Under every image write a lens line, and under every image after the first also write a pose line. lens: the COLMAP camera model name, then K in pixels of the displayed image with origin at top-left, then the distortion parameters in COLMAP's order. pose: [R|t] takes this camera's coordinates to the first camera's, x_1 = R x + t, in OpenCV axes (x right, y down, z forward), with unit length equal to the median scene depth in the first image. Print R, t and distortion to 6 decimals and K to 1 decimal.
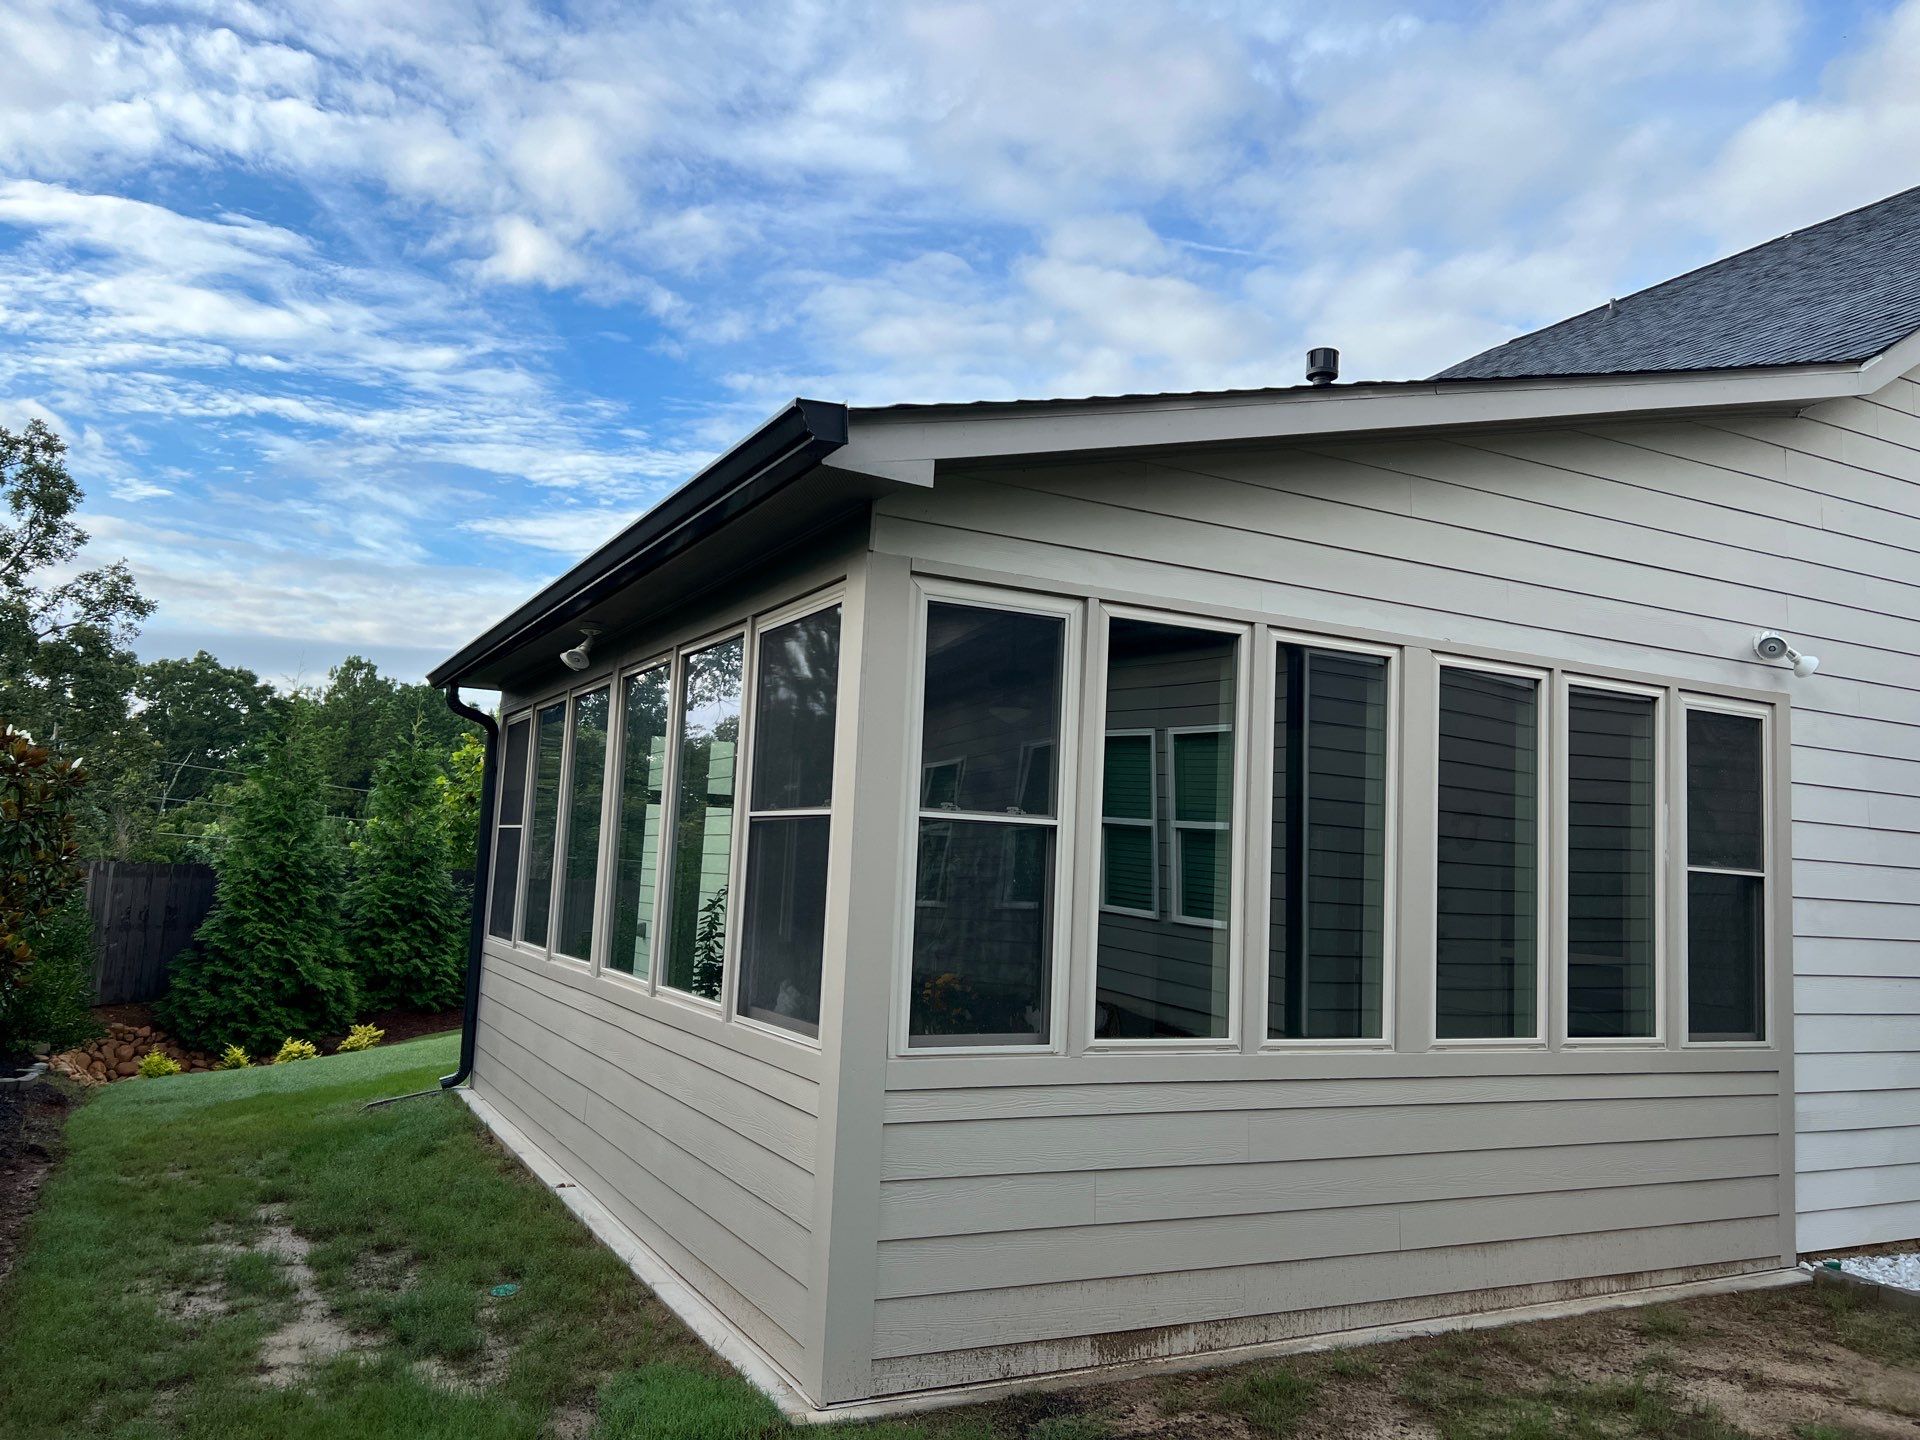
lens RADIAL K [[1431.6, 0, 960.0], [0, 1431.6, 720.0], [0, 0, 1]] dist [0.048102, -0.050881]
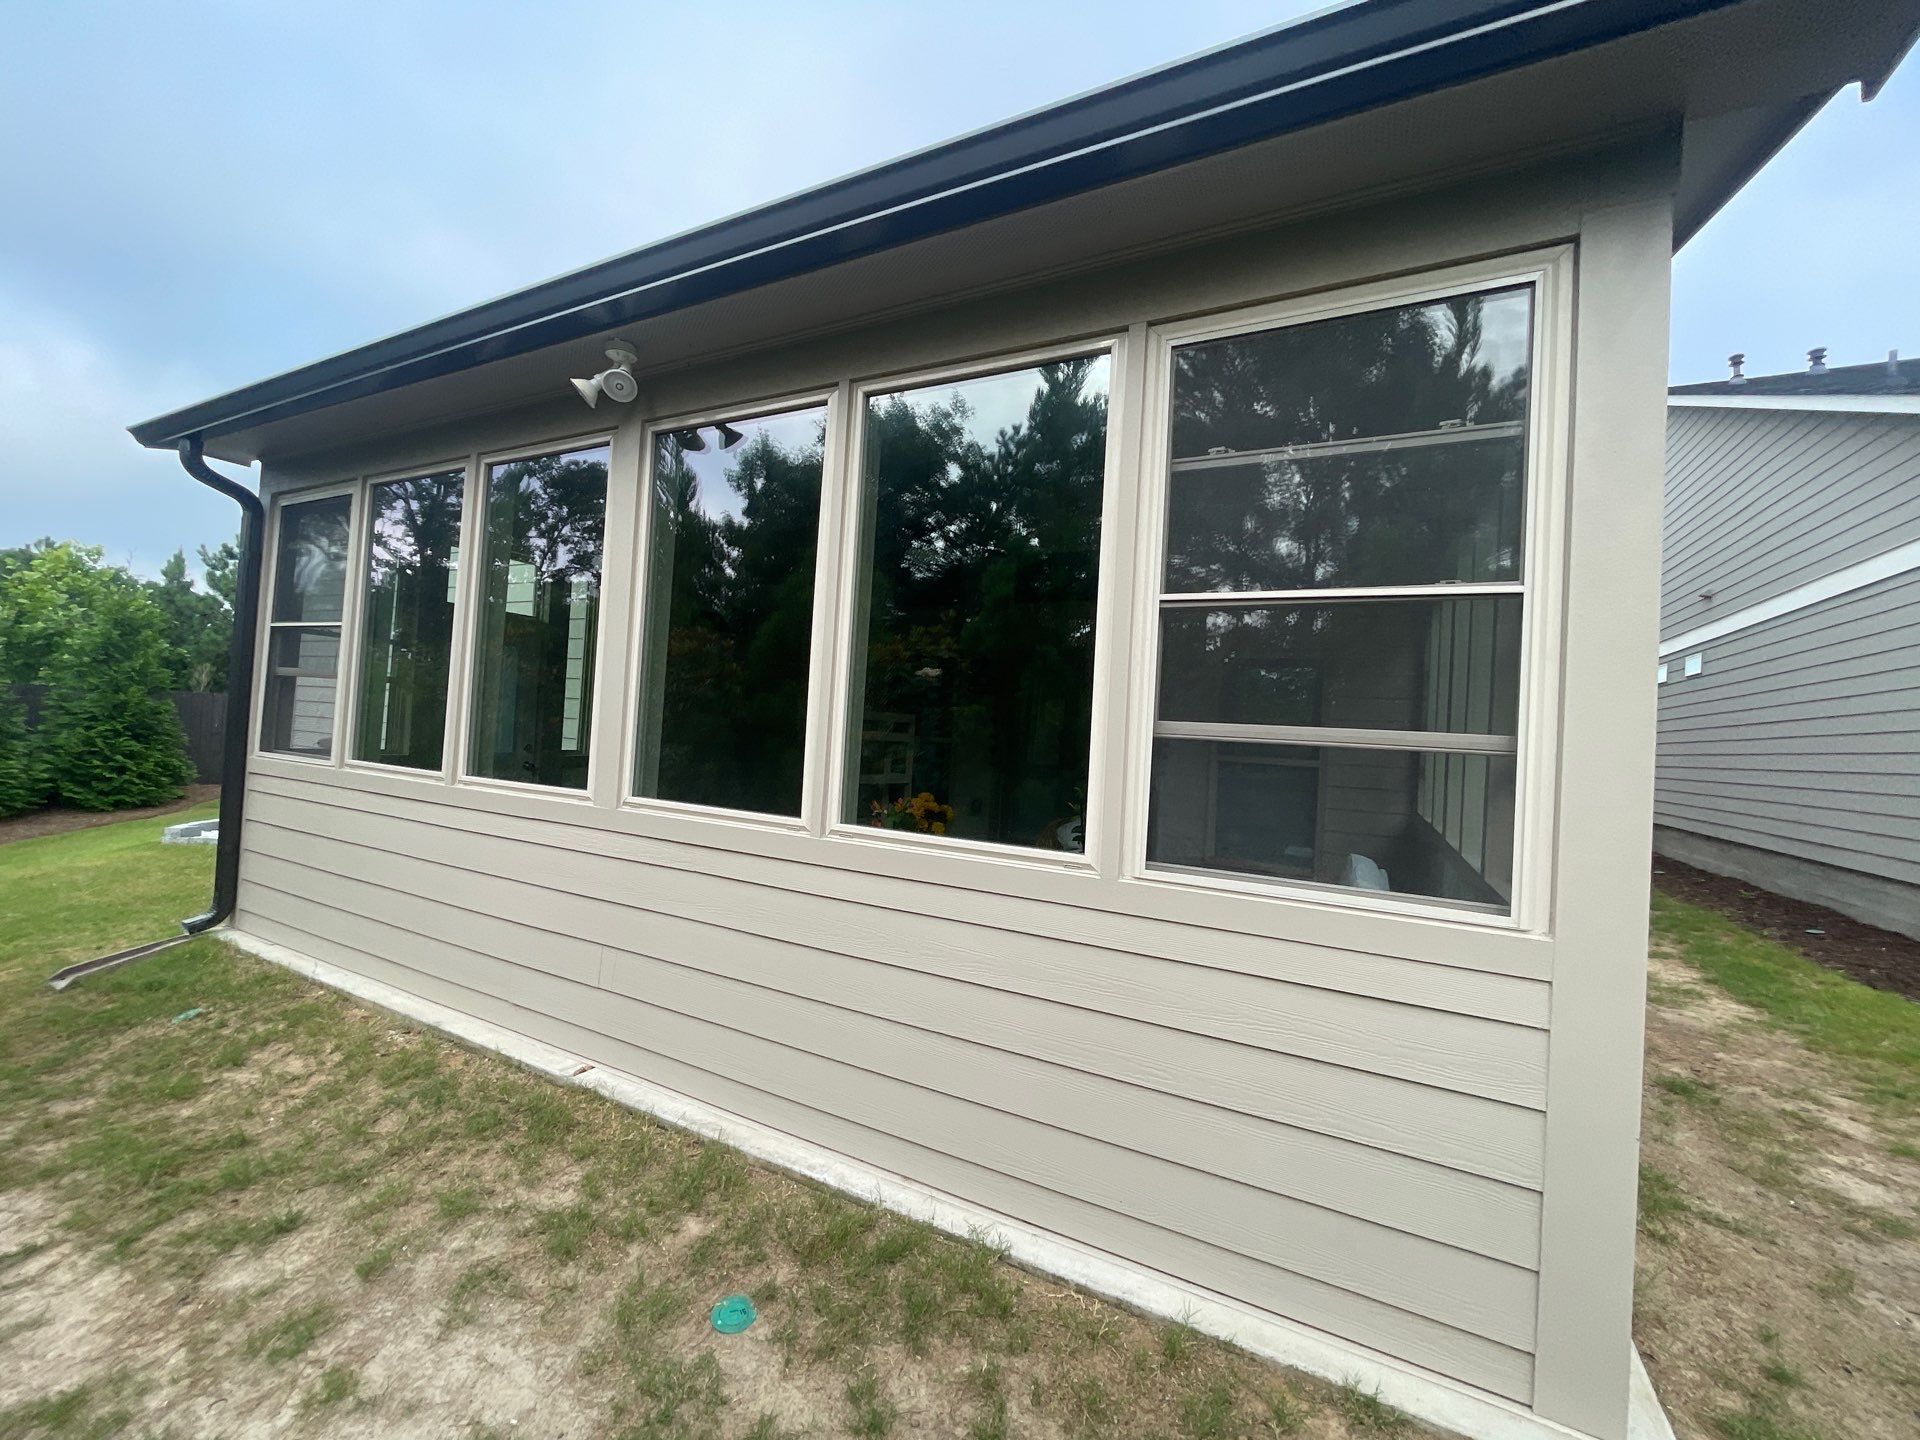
lens RADIAL K [[772.4, 0, 960.0], [0, 772.4, 720.0], [0, 0, 1]] dist [-0.004667, 0.000243]
pose [[0.822055, 0.015650, 0.569193, -0.425813], [-0.083079, 0.992222, 0.092705, 0.093625], [-0.563315, -0.123497, 0.816961, 0.686974]]
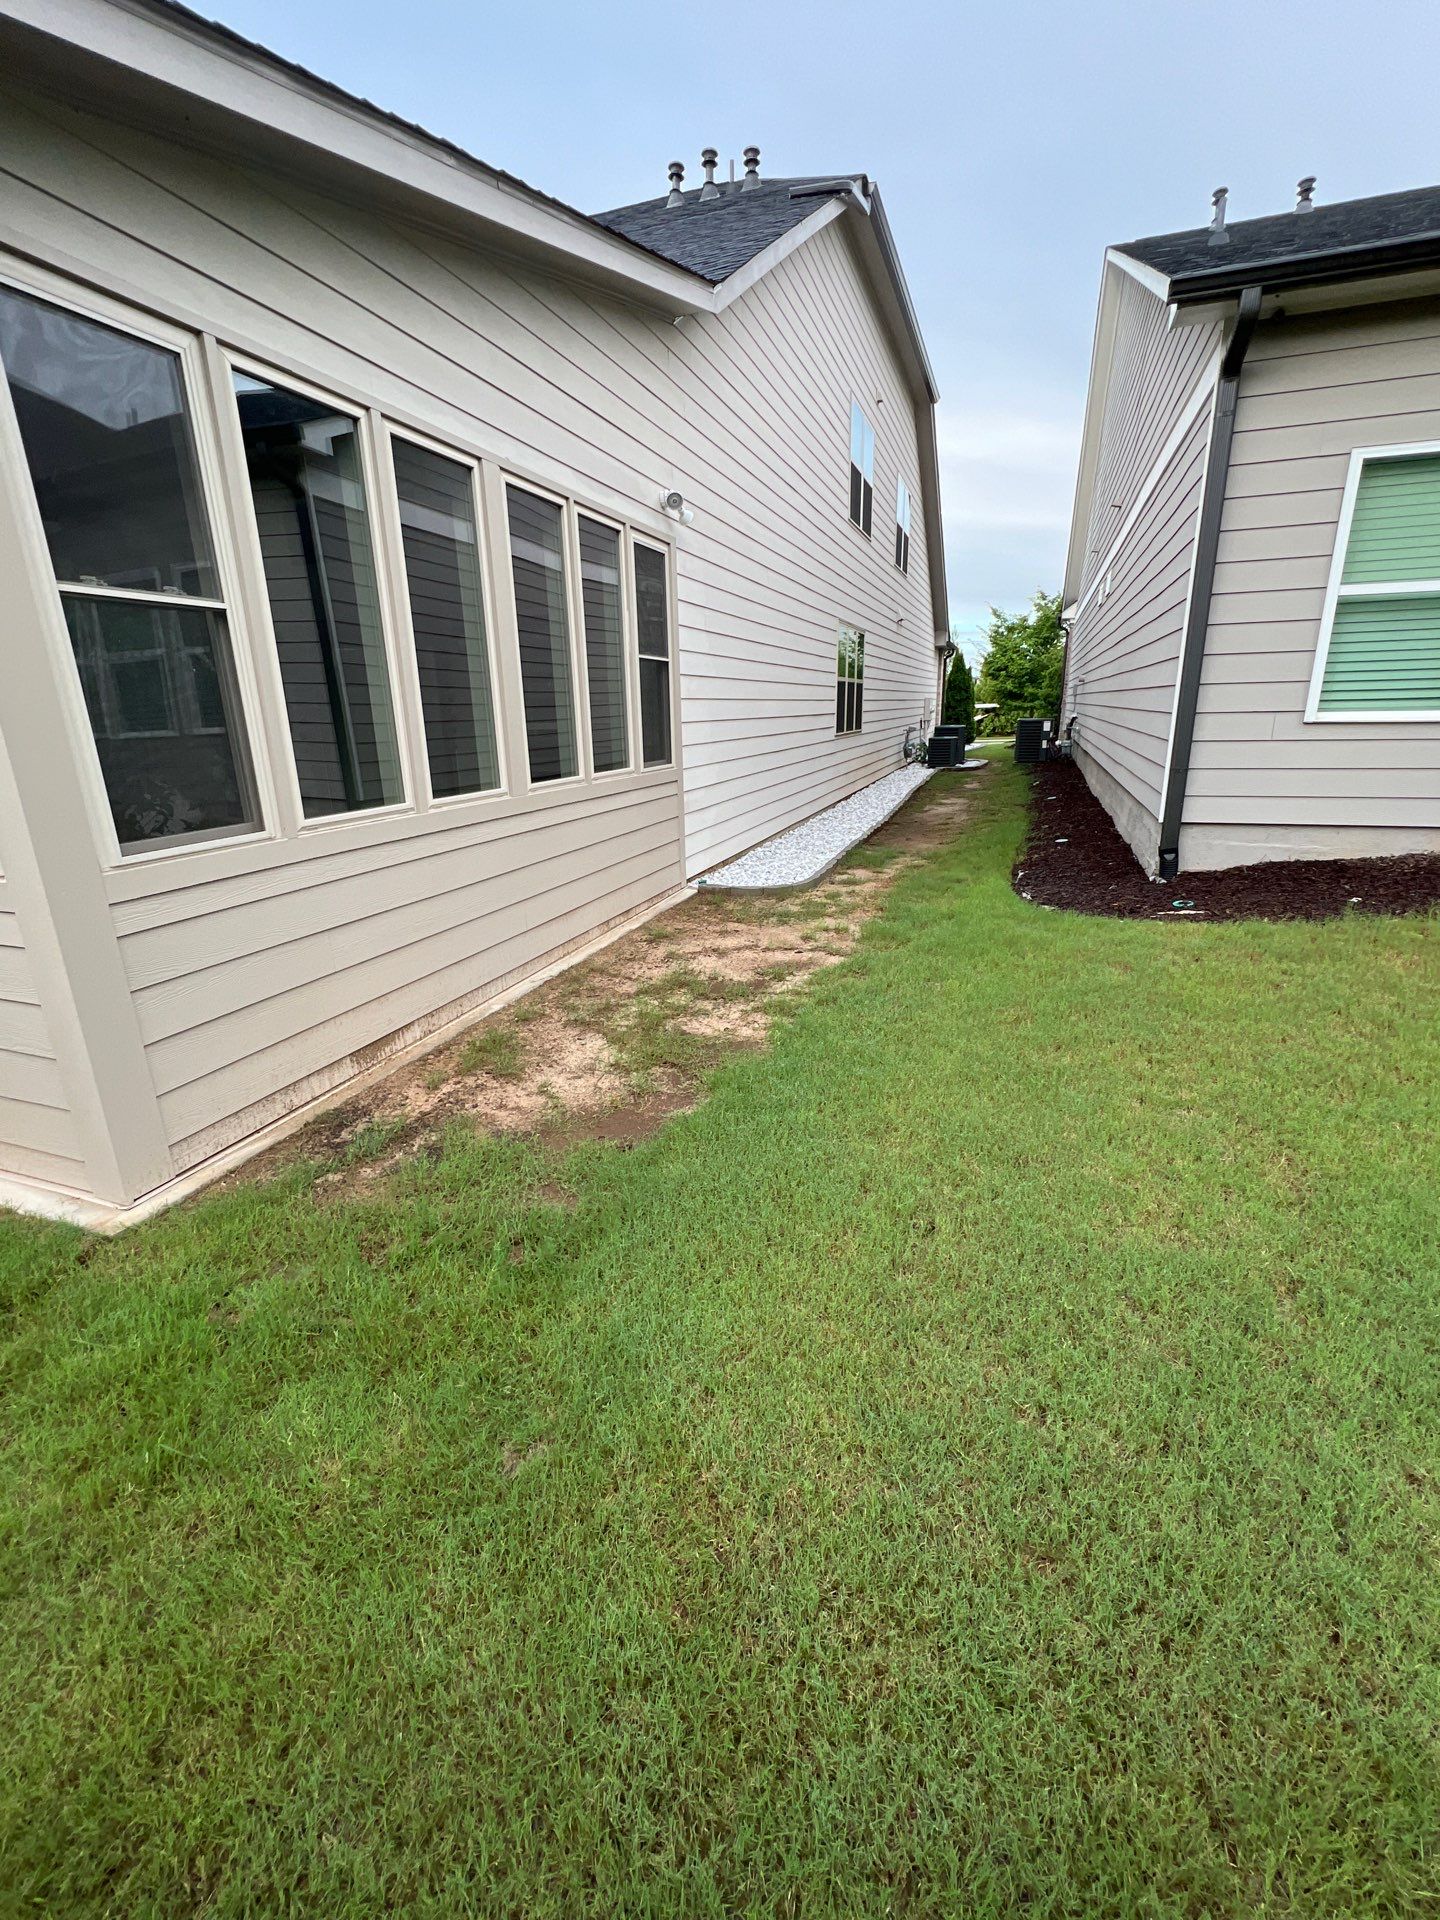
lens RADIAL K [[827.9, 0, 720.0], [0, 827.9, 960.0], [0, 0, 1]] dist [-0.001109, 0.000443]
pose [[0.732530, -0.255982, 0.630771, -0.083761], [-0.020923, 0.917700, 0.396723, 0.052410], [-0.680413, -0.303809, 0.666887, 0.272883]]
